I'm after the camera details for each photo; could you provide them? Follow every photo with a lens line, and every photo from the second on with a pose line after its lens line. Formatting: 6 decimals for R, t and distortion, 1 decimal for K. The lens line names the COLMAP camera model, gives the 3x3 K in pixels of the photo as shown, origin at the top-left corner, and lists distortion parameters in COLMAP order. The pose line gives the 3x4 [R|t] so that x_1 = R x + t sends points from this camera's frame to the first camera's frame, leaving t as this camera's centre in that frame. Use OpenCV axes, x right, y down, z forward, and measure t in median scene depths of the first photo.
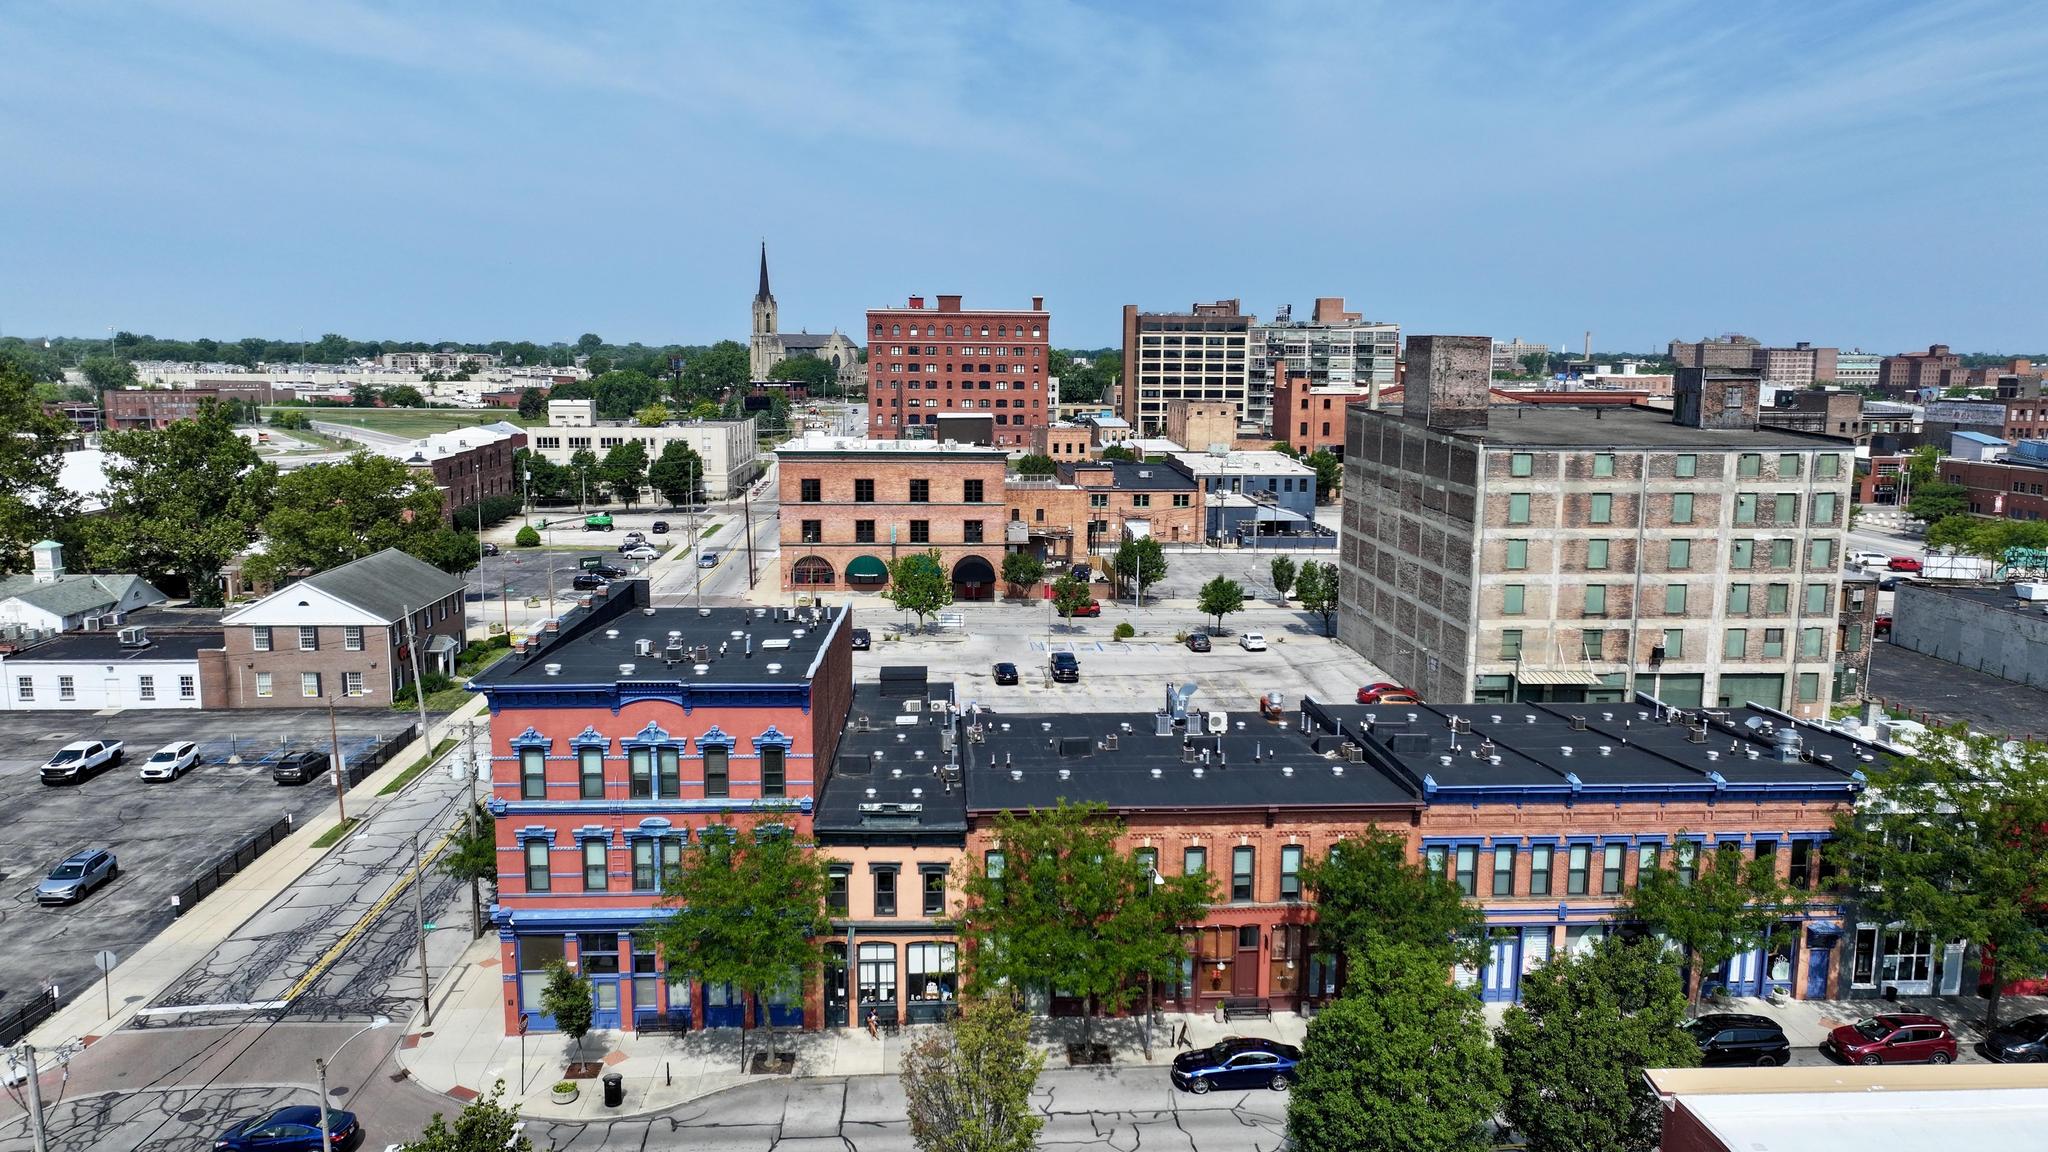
lens RADIAL K [[1410.5, 0, 1035.9], [0, 1410.5, 577.2], [0, 0, 1]] dist [0.004750, 0.003632]
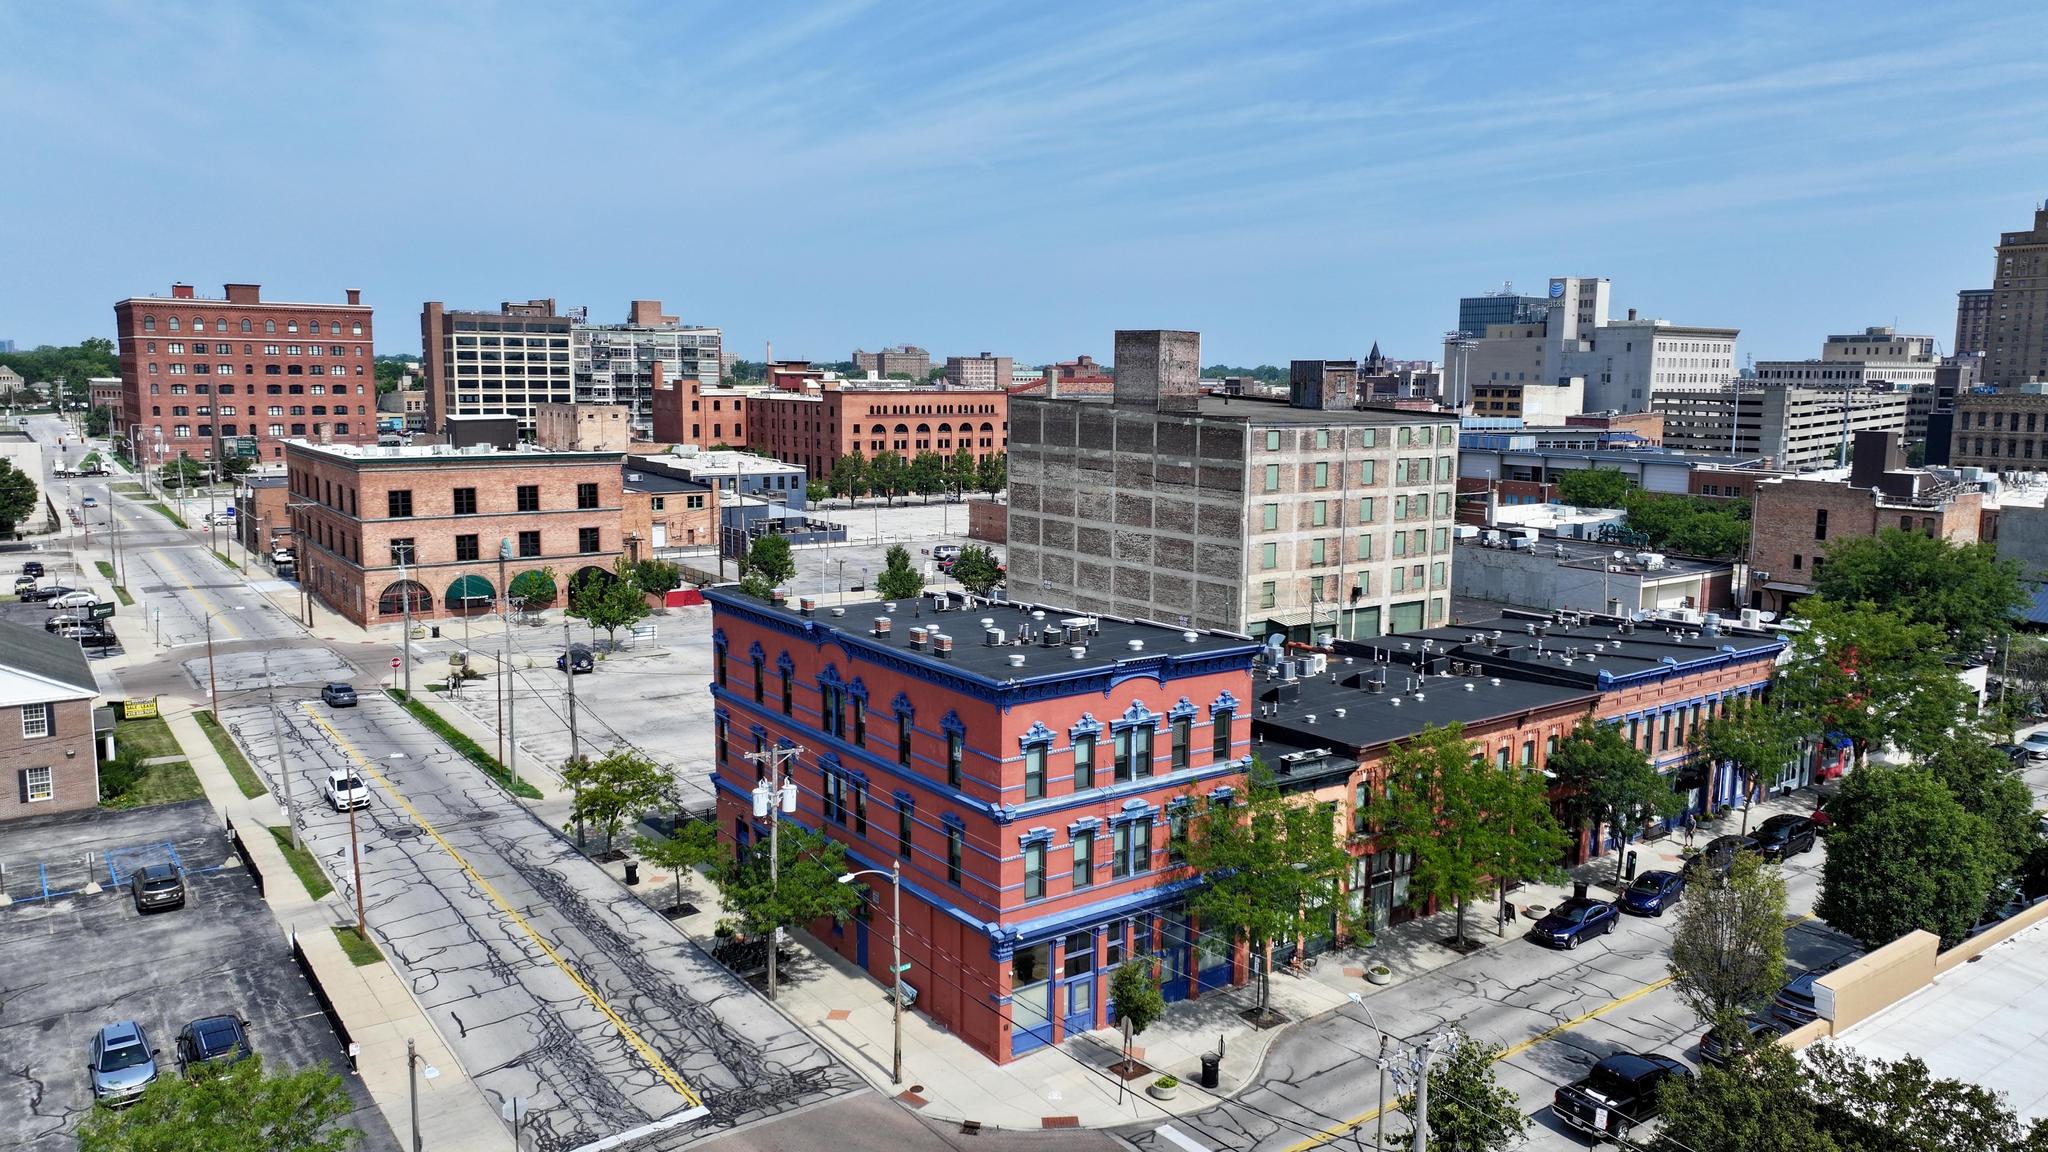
lens RADIAL K [[1410.5, 0, 1034.4], [0, 1410.5, 578.2], [0, 0, 1]] dist [0.004750, 0.003632]
pose [[0.843373, -0.076920, 0.531795, -0.434259], [0.079643, 0.996664, 0.017853, -0.001969], [-0.531394, 0.027297, 0.846685, 0.110541]]
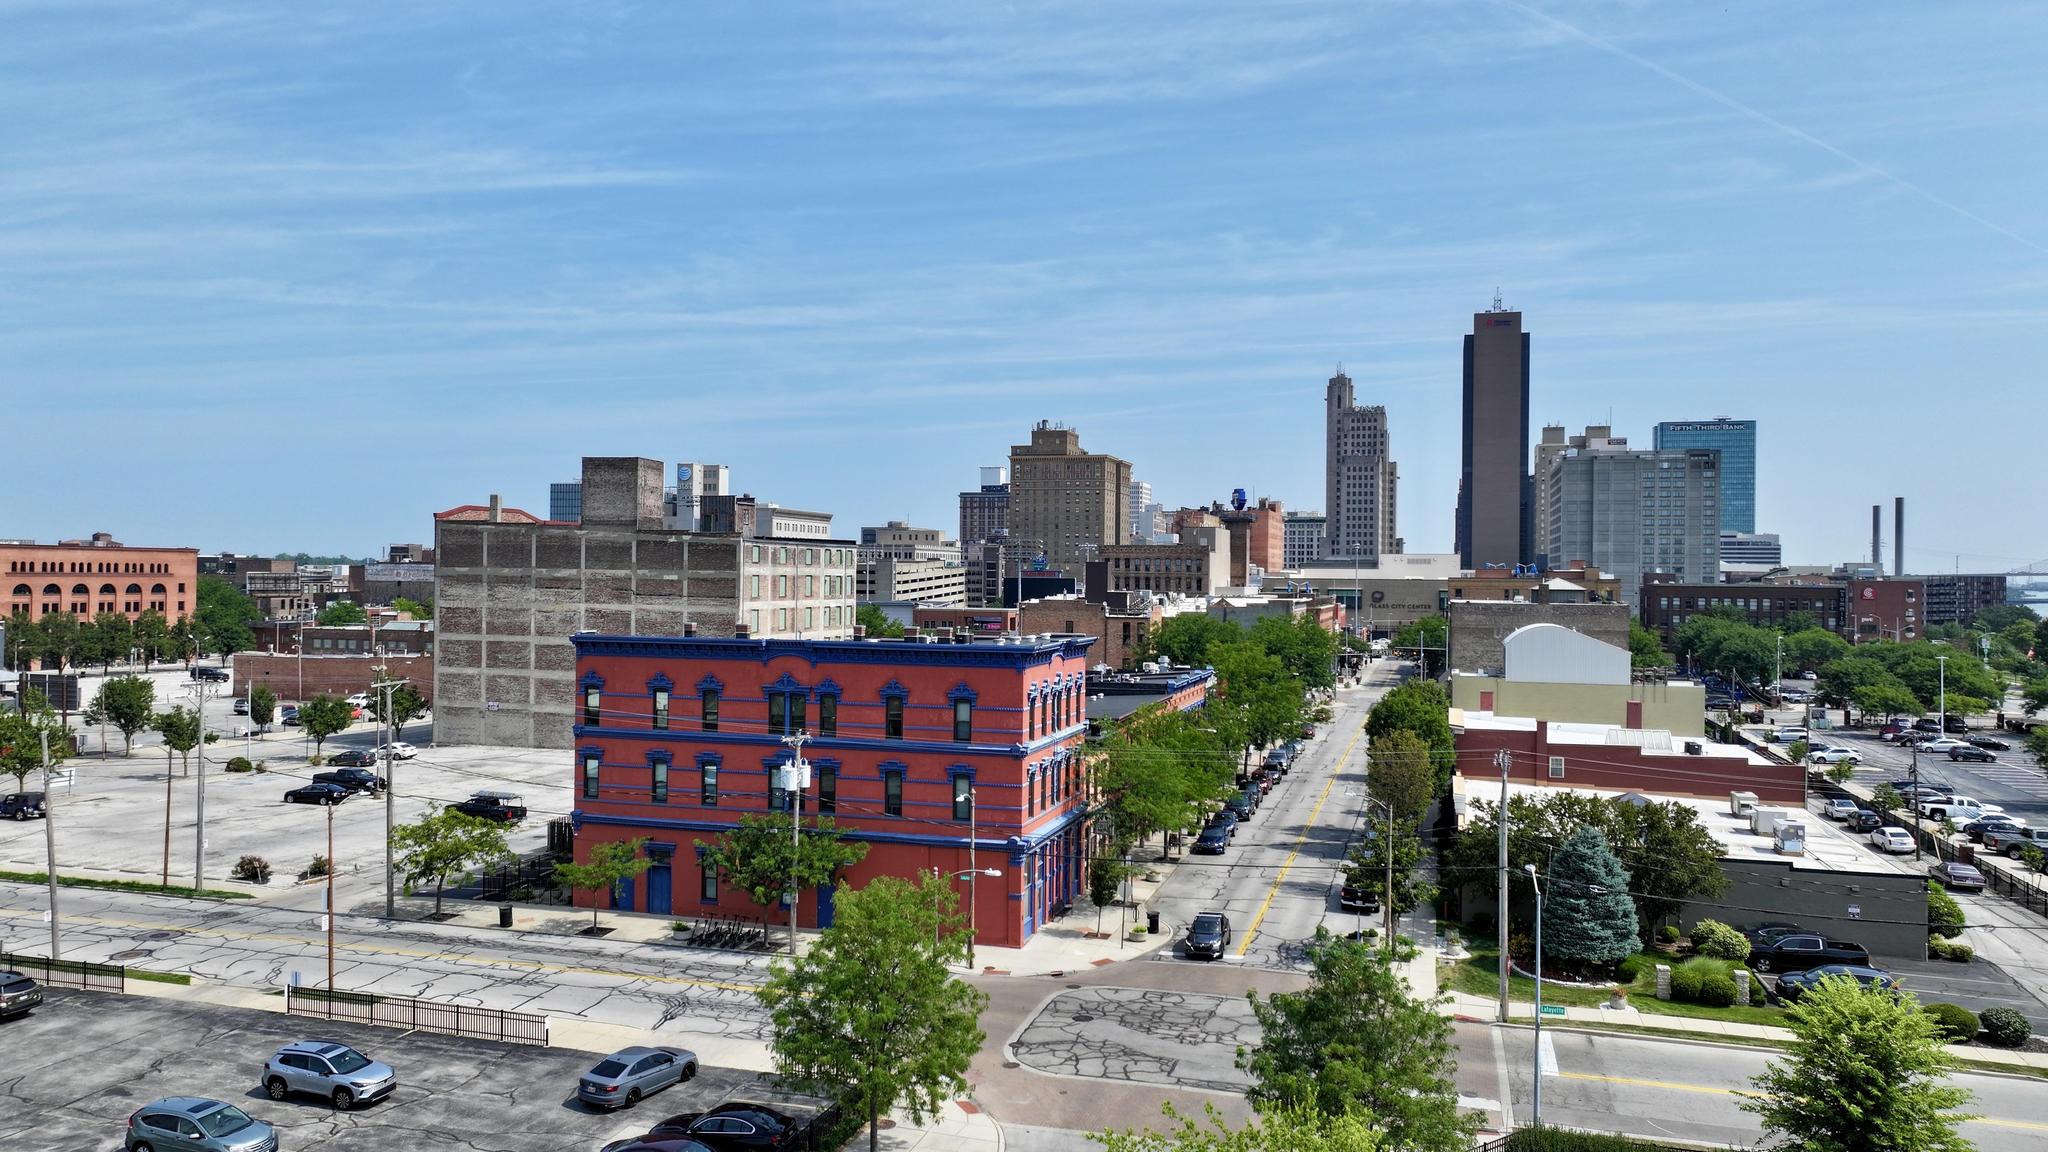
lens RADIAL K [[1410.5, 0, 1024.8], [0, 1410.5, 572.3], [0, 0, 1]] dist [0.004750, 0.003632]
pose [[0.344683, -0.001146, 0.938719, -0.795042], [0.135172, 0.989638, -0.048425, 0.035926], [-0.928936, 0.143579, 0.341266, 0.288714]]
